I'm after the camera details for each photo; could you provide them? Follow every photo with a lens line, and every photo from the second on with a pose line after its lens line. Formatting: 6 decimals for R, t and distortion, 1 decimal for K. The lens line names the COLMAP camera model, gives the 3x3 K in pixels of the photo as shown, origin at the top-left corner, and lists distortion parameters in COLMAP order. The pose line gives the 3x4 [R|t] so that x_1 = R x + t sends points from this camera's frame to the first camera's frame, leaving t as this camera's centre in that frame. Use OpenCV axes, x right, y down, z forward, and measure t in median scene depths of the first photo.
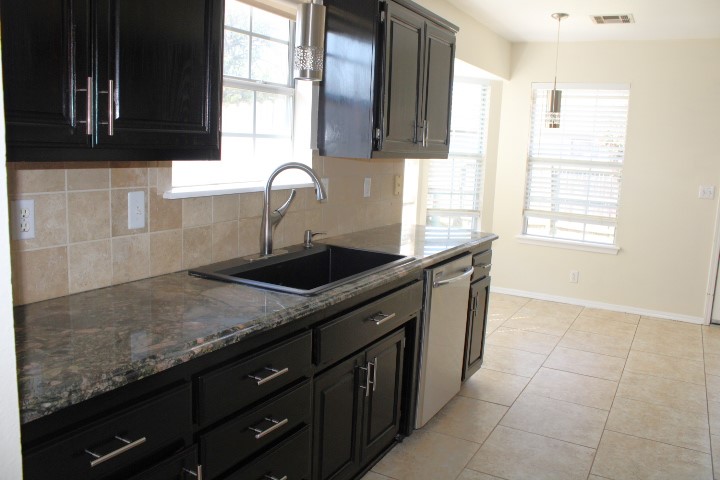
lens RADIAL K [[605.5, 0, 361.4], [0, 605.5, 238.7], [0, 0, 1]] dist [-0.161976, 0.143005]
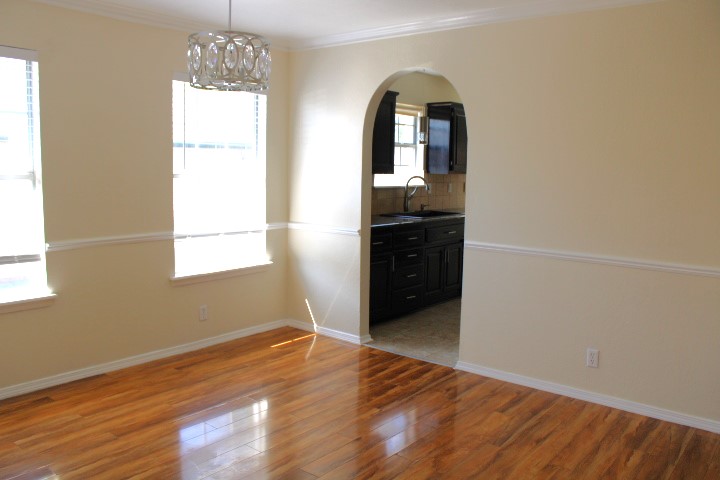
lens RADIAL K [[605.5, 0, 360.1], [0, 605.5, 240.0], [0, 0, 1]] dist [-0.161976, 0.143005]
pose [[0.983289, -0.006367, -0.181940, 0.093254], [-0.000883, 0.999210, -0.039738, 0.202349], [0.182050, 0.039234, 0.982506, -1.258311]]
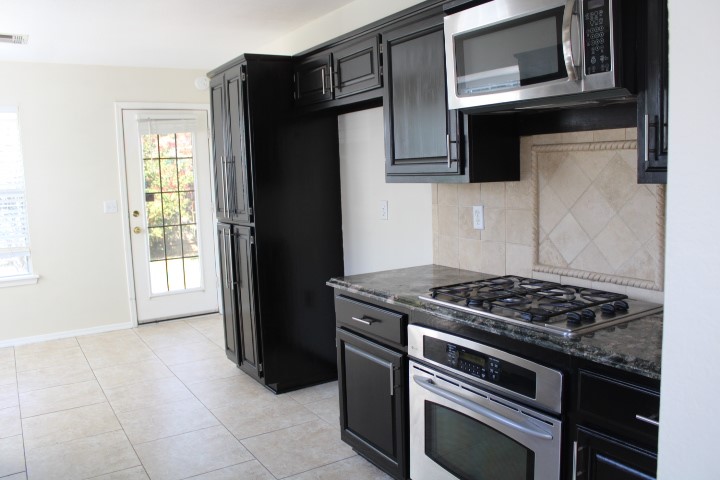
lens RADIAL K [[606.4, 0, 358.2], [0, 606.4, 241.8], [0, 0, 1]] dist [-0.162817, 0.142320]
pose [[0.486742, -0.166724, 0.857488, -0.265386], [0.192172, 0.978007, 0.081073, -0.035287], [-0.852146, 0.125324, 0.508076, 0.134992]]
